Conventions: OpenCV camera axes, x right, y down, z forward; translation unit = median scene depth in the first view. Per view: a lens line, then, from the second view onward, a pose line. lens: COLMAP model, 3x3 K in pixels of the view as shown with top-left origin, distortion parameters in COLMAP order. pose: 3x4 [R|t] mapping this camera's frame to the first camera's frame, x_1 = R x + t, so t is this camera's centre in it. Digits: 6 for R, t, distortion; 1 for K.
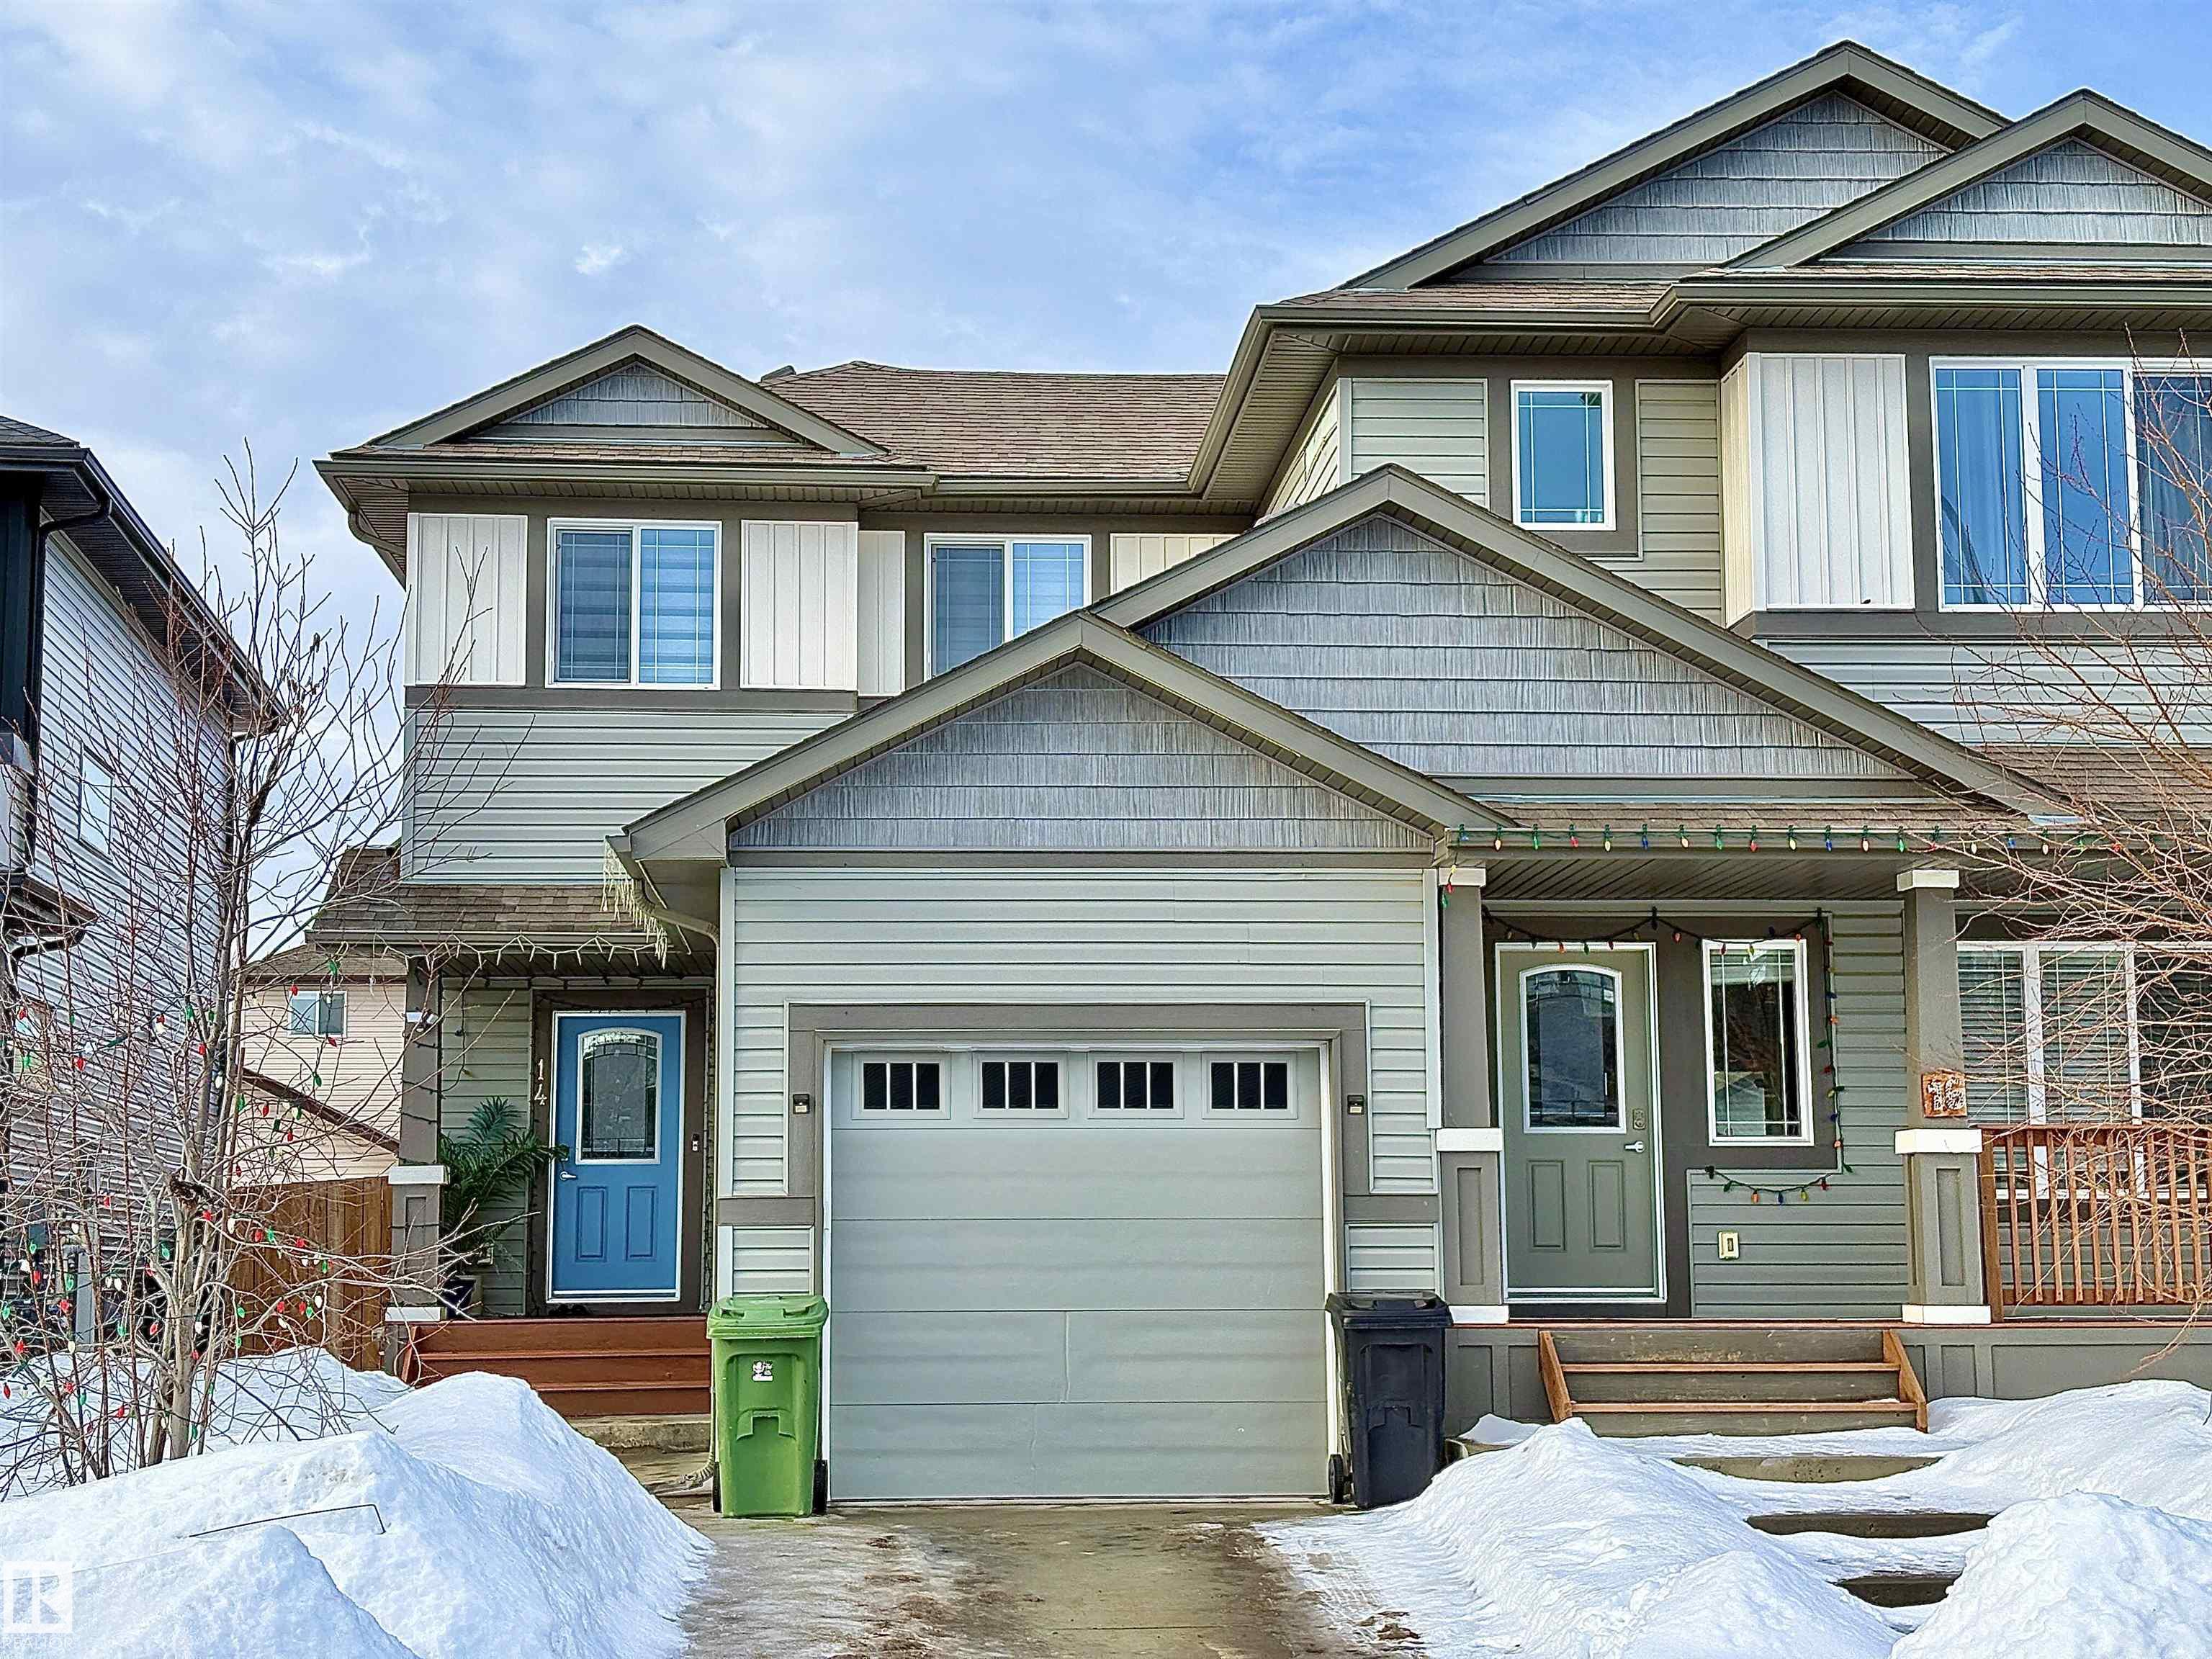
lens RADIAL K [[3338.8, 0, 1106.0], [0, 3338.8, 829.5], [0, 0, 1]] dist [0.176157, -0.804353]
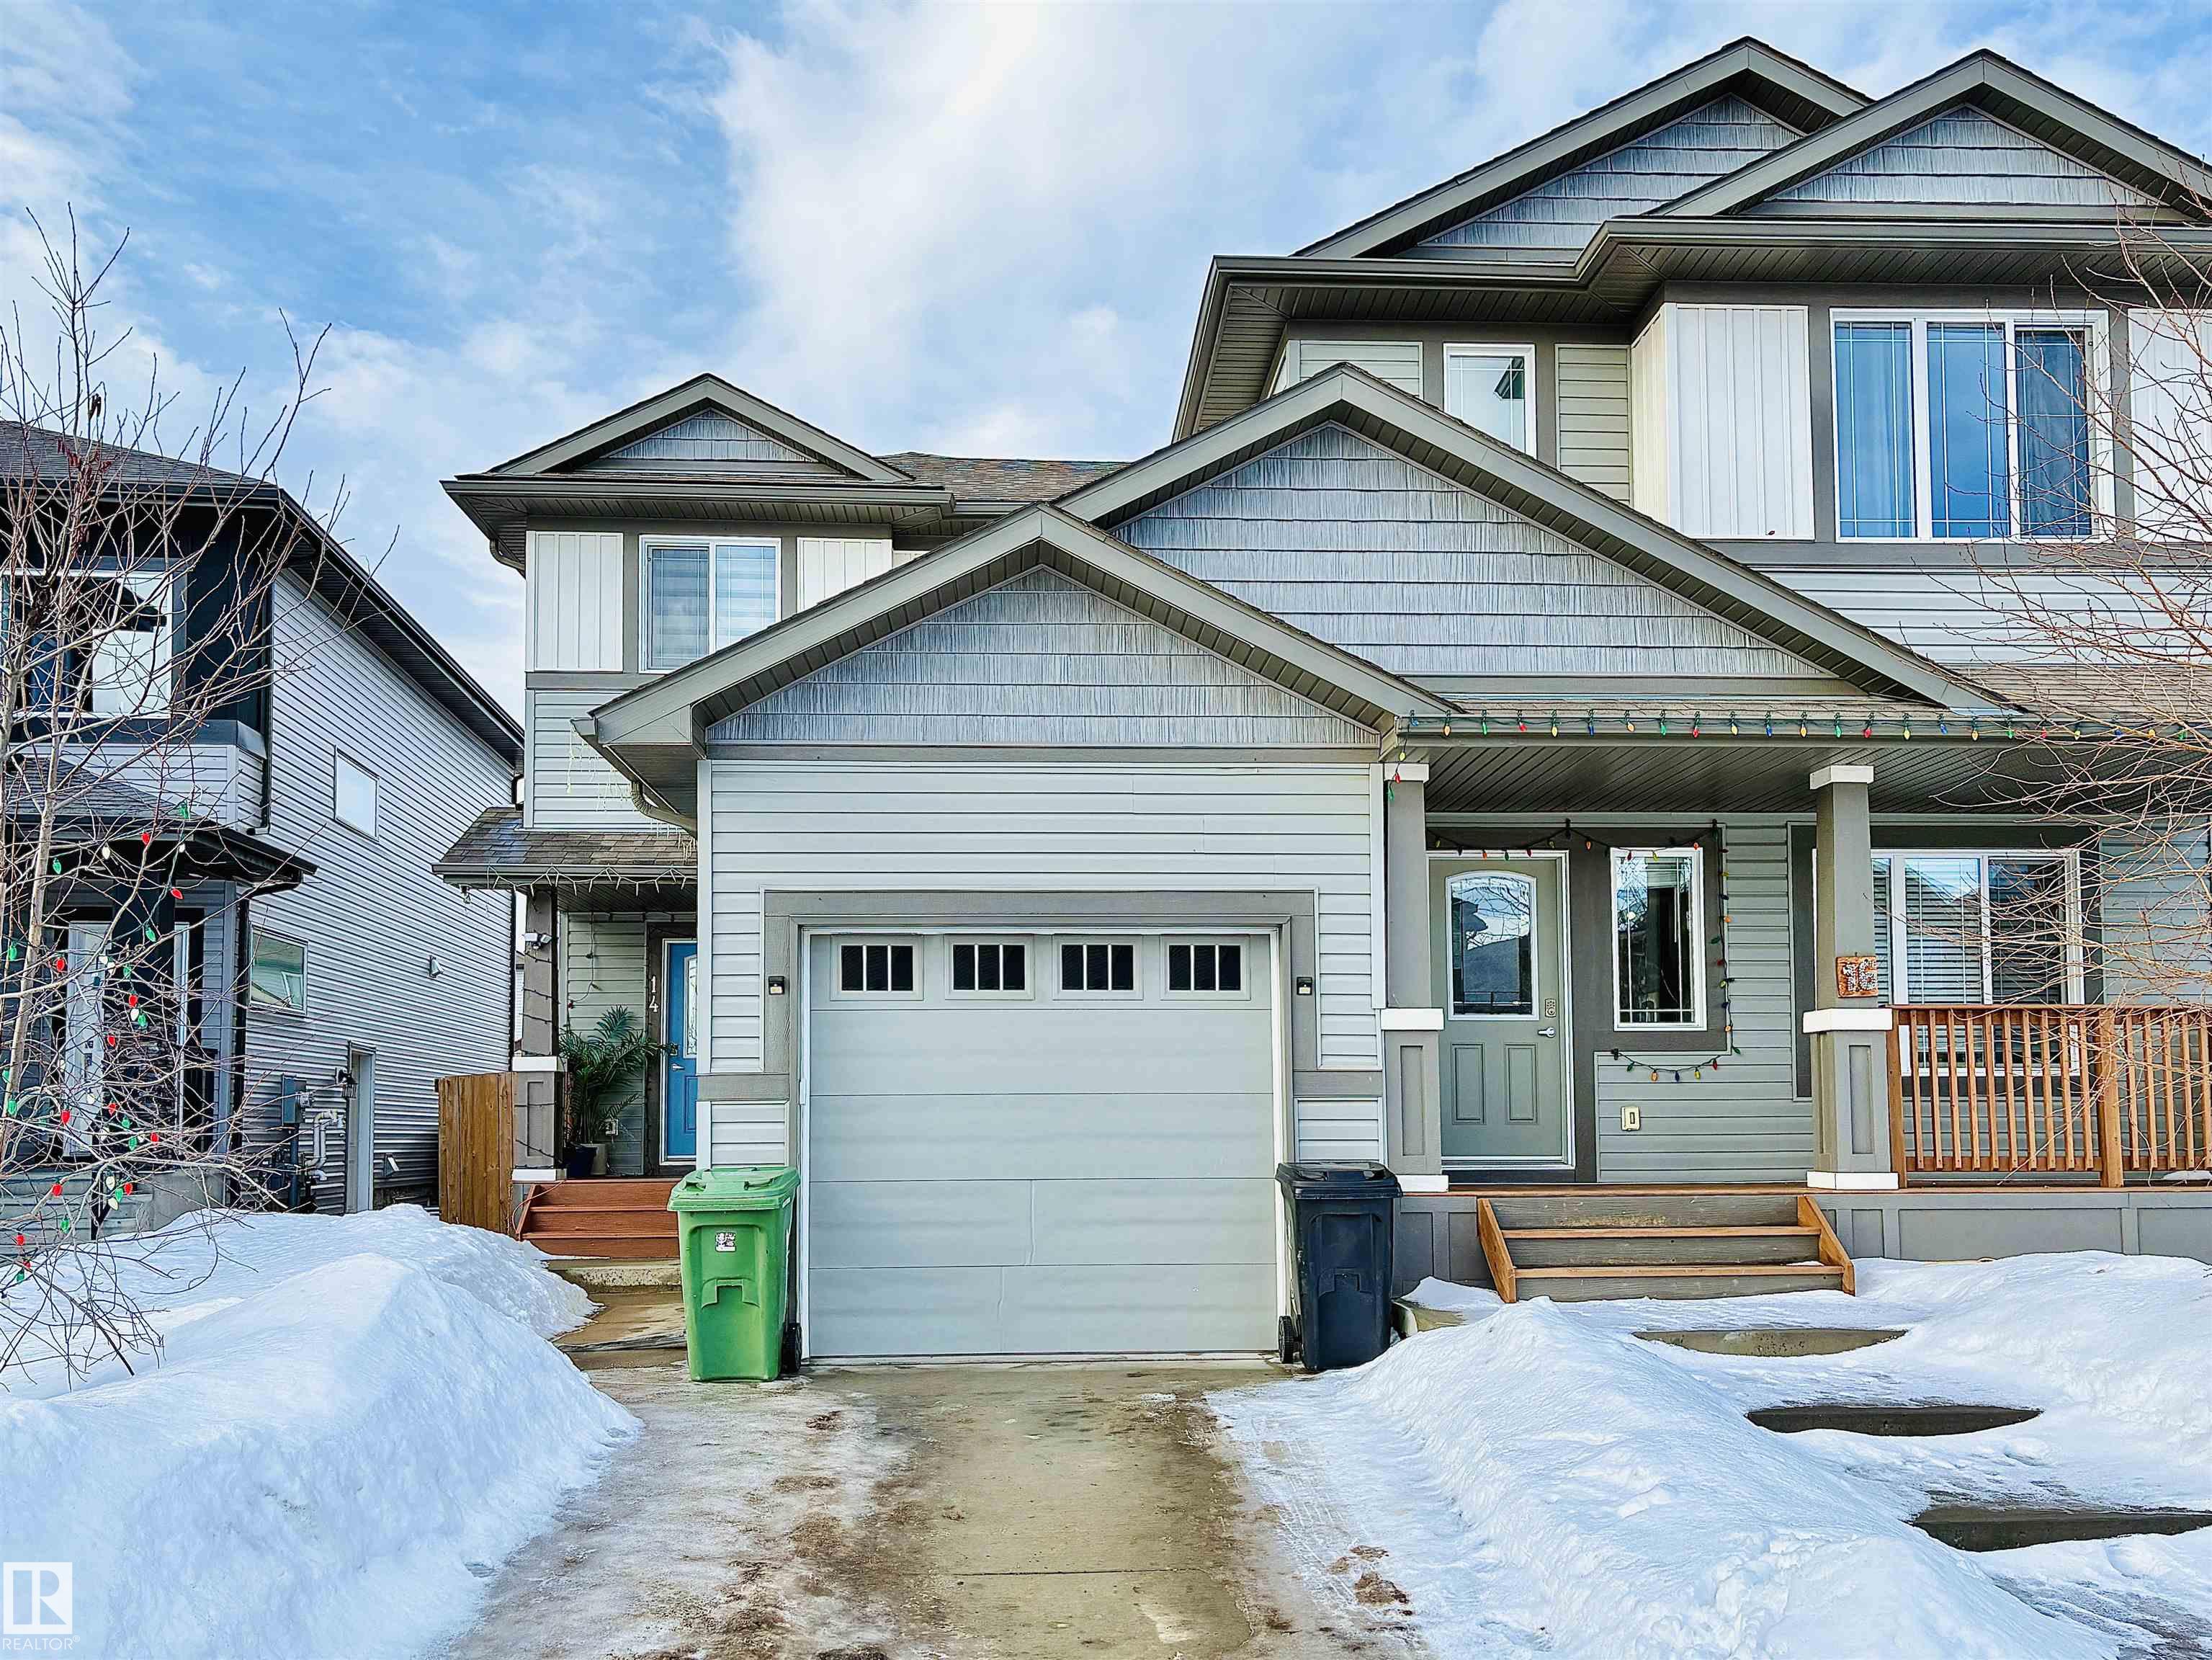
lens RADIAL K [[1778.3, 0, 1112.9], [0, 1778.3, 1043.4], [0, 0, 1]] dist [0.013344, 0.005729]
pose [[0.999899, -0.001770, -0.014100, 0.021099], [0.002873, 0.996905, 0.078567, 0.053962], [0.013917, -0.078600, 0.996809, 0.424955]]
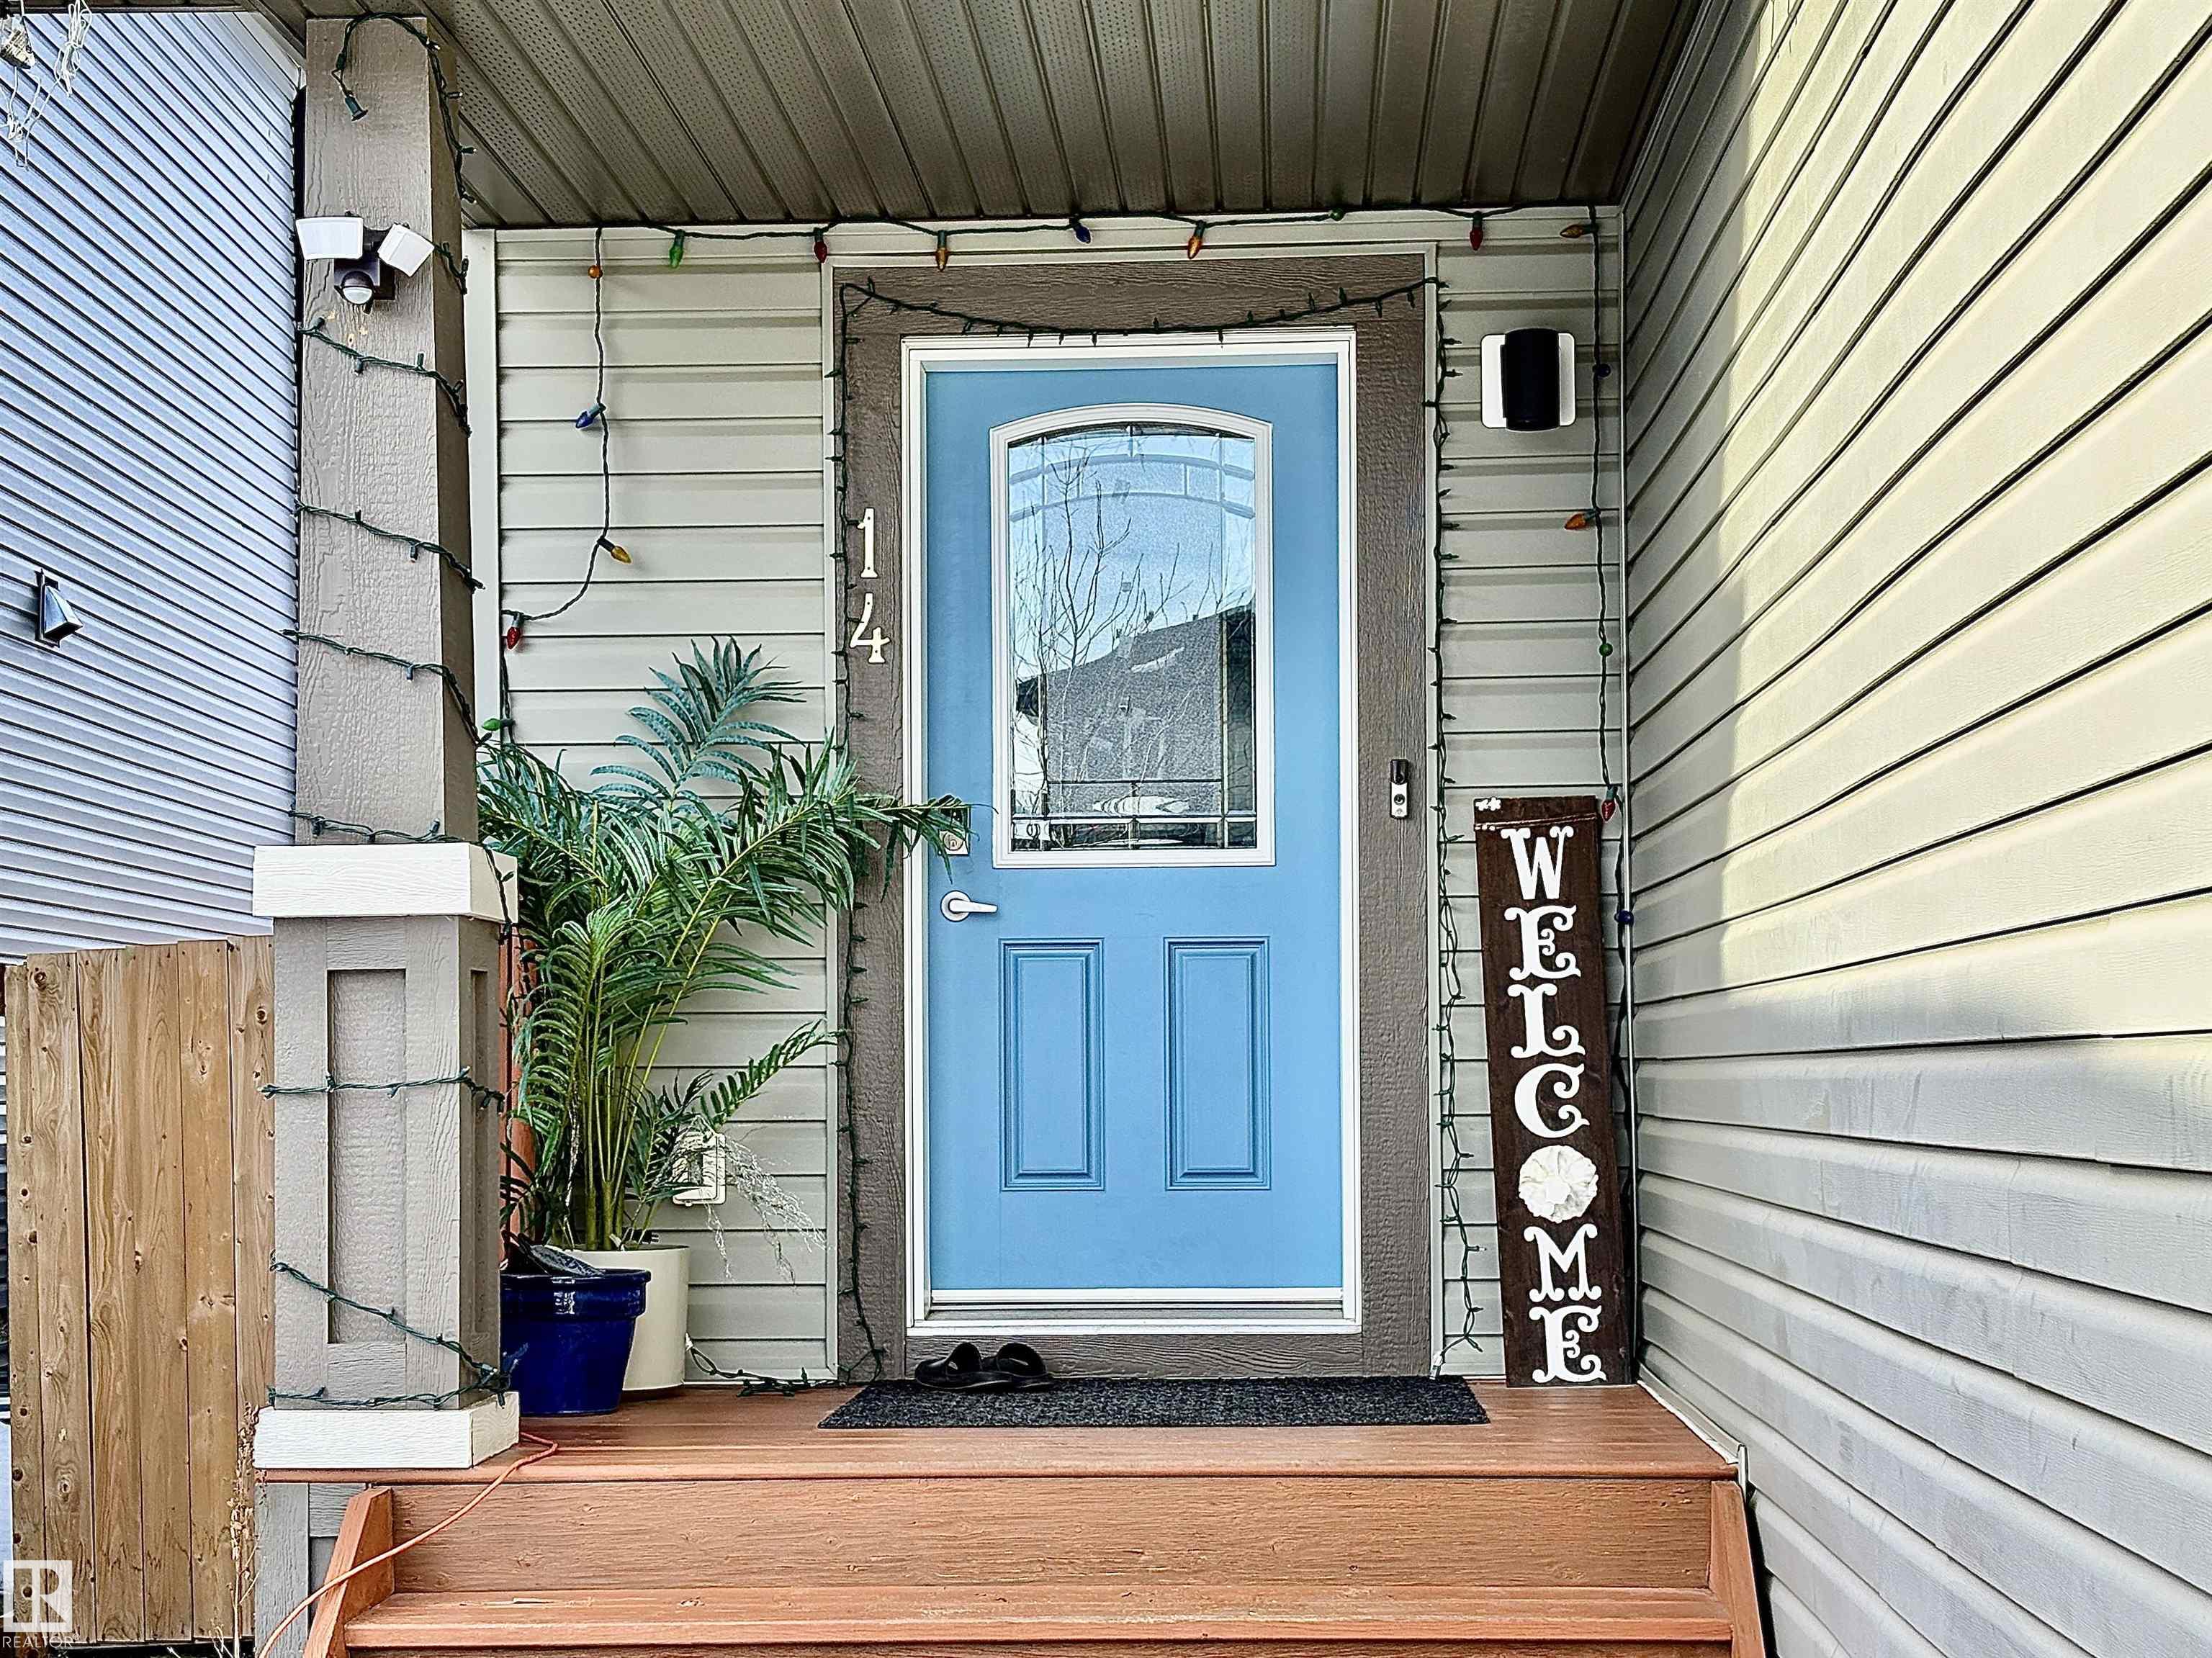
lens RADIAL K [[3474.2, 0, 1115.4], [0, 3474.2, 994.9], [0, 0, 1]] dist [0.189458, -0.960278]
pose [[0.992701, -0.004896, -0.120500, -0.145051], [0.017764, 0.994213, 0.105947, 0.103293], [0.119284, -0.107315, 0.987044, 0.915955]]
